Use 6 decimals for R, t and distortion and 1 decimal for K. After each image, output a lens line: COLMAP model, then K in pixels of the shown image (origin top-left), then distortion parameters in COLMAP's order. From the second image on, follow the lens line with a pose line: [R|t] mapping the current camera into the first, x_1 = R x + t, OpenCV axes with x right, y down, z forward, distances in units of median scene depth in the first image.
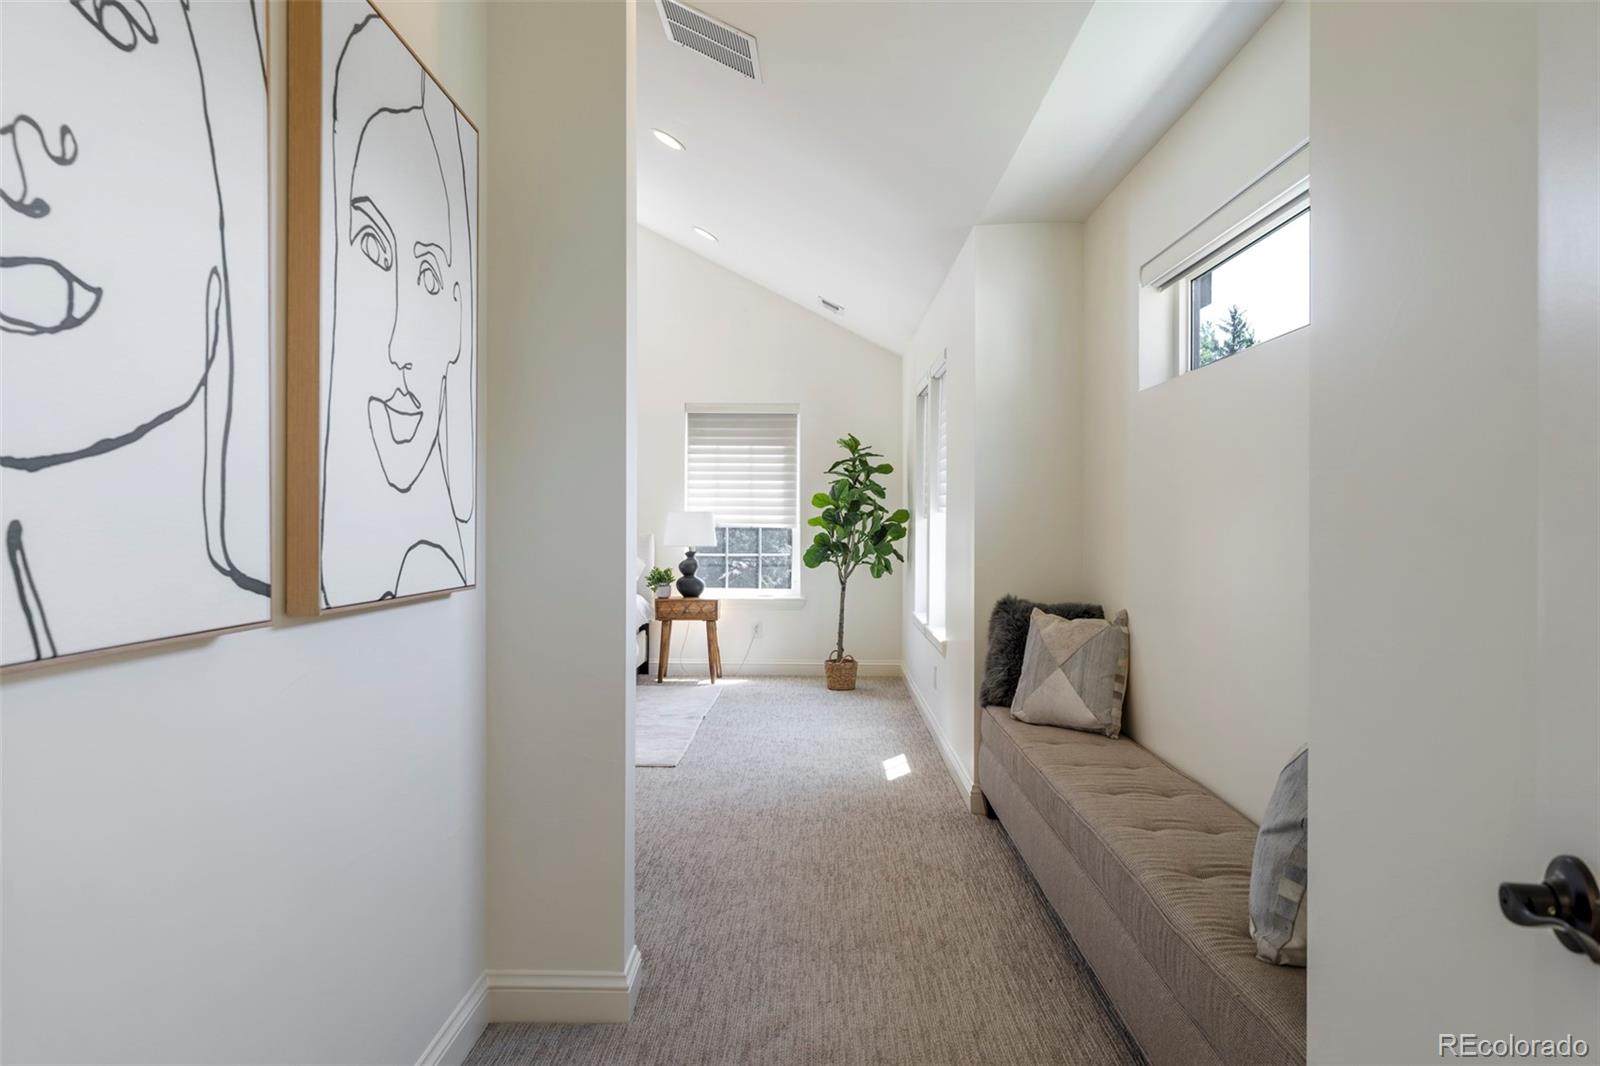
lens RADIAL K [[1055.6, 0, 799.5], [0, 1055.6, 528.2], [0, 0, 1]] dist [-0.002504, -0.002292]
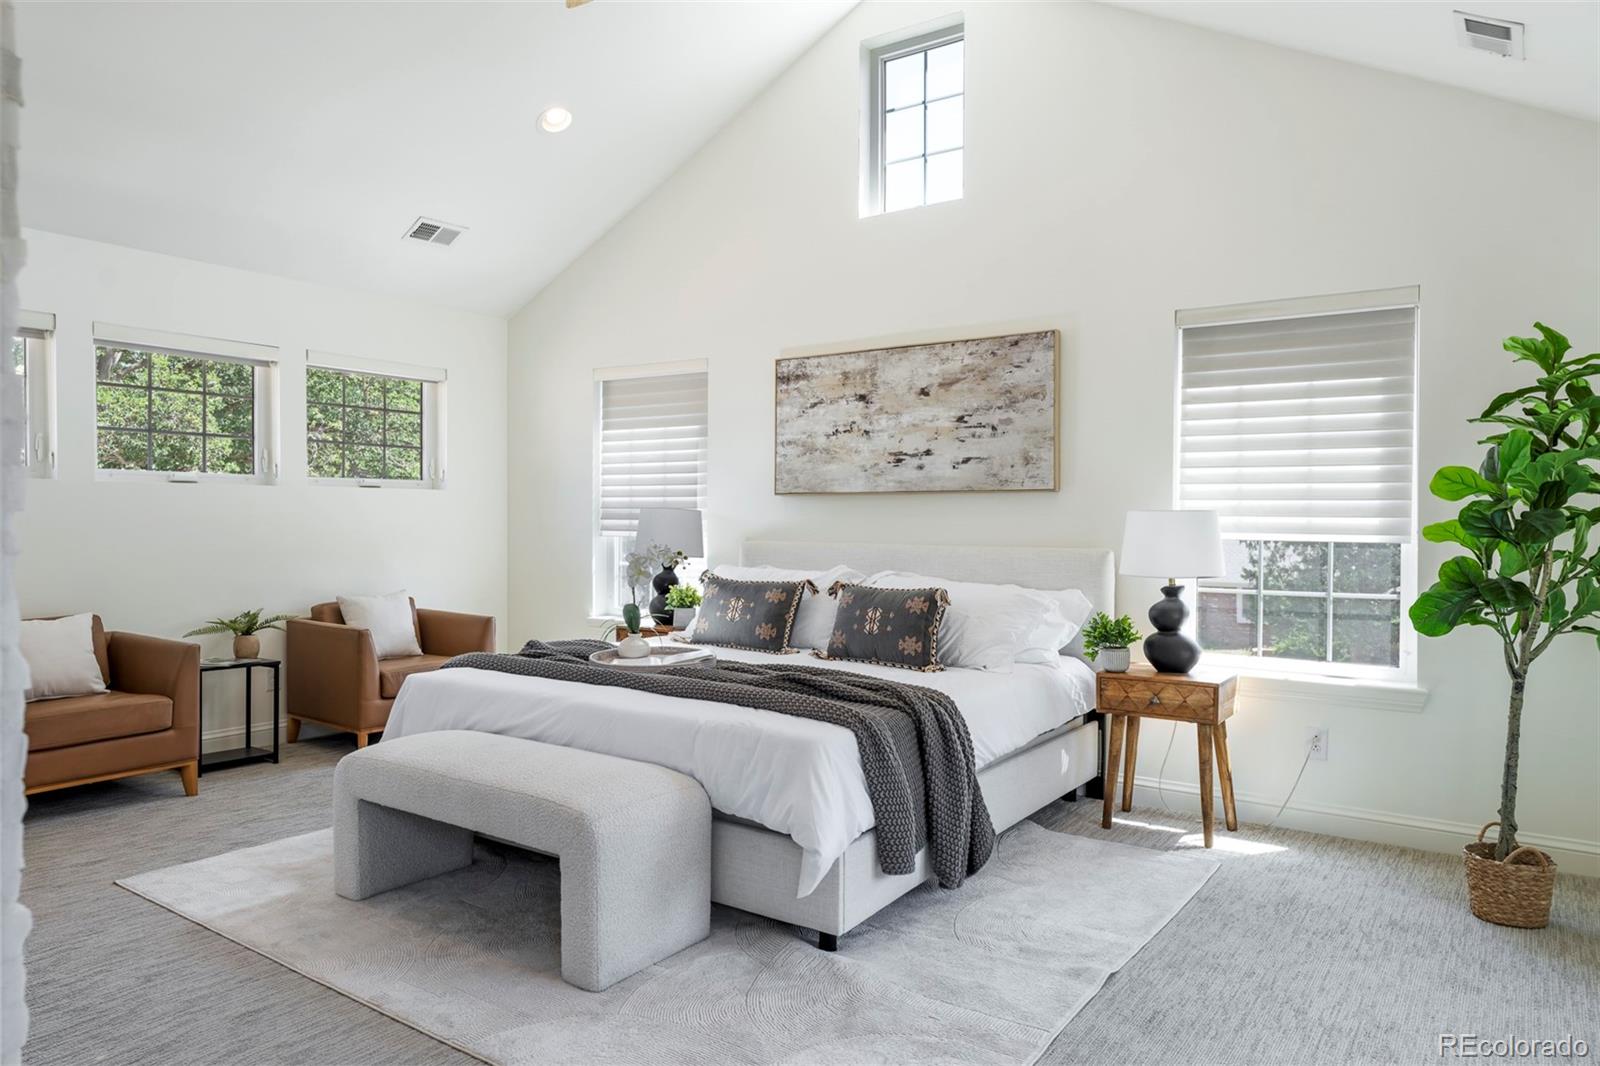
lens RADIAL K [[1055.6, 0, 800.3], [0, 1055.6, 534.4], [0, 0, 1]] dist [-0.002504, -0.002292]
pose [[0.827854, 0.009538, -0.560863, 0.038808], [-0.008240, 0.999954, 0.004843, -0.004769], [0.560884, 0.000612, 0.827894, 0.467980]]
